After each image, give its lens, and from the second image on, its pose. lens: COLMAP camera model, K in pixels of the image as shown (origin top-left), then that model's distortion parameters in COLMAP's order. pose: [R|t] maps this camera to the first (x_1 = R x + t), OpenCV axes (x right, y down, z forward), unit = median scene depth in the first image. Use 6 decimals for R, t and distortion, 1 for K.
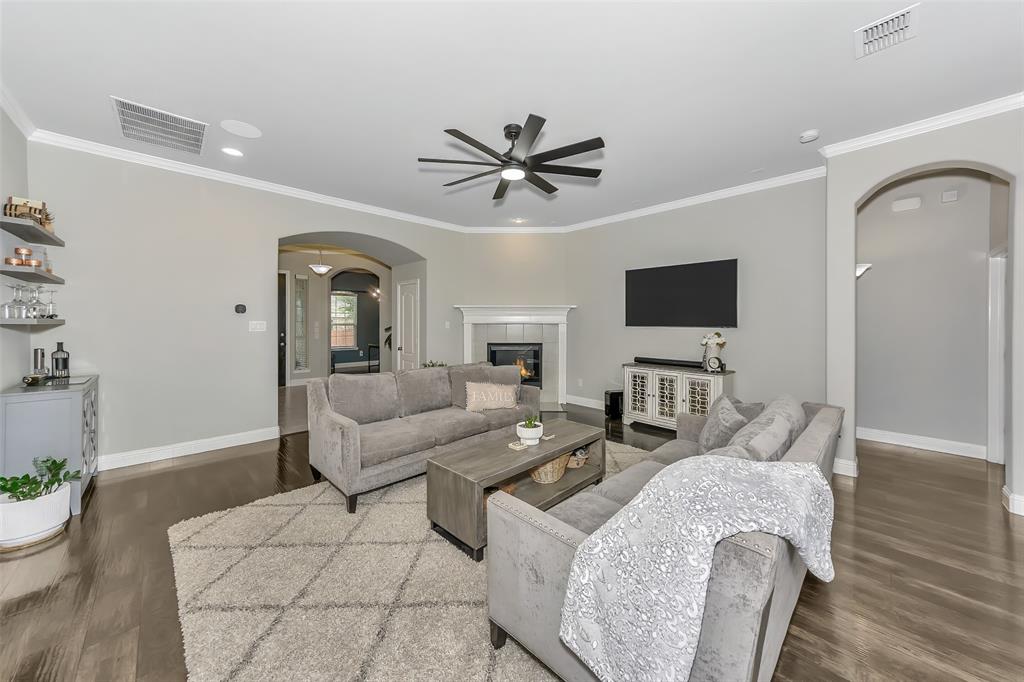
lens RADIAL K [[367.5, 0, 508.0], [0, 367.5, 319.2], [0, 0, 1]] dist [0.001220, -0.000033]
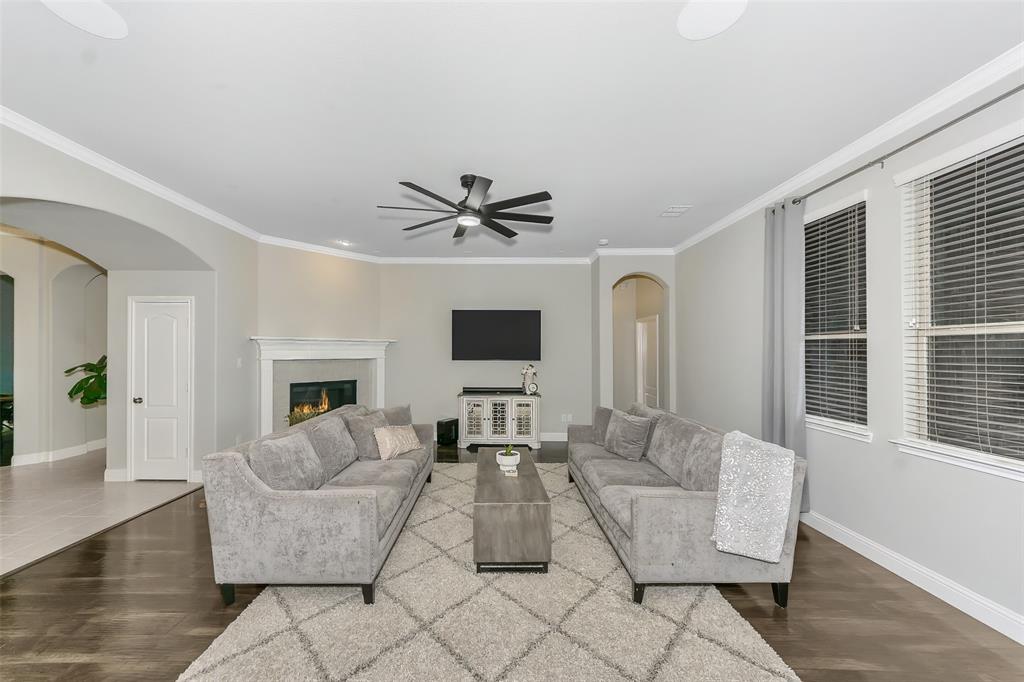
lens RADIAL K [[372.3, 0, 510.4], [0, 372.3, 346.7], [0, 0, 1]] dist [-0.000333, -0.000051]
pose [[0.703207, 0.007644, 0.710944, -0.437057], [-0.006016, 0.999970, -0.004802, -0.021435], [-0.710960, -0.000900, 0.703232, 0.108758]]
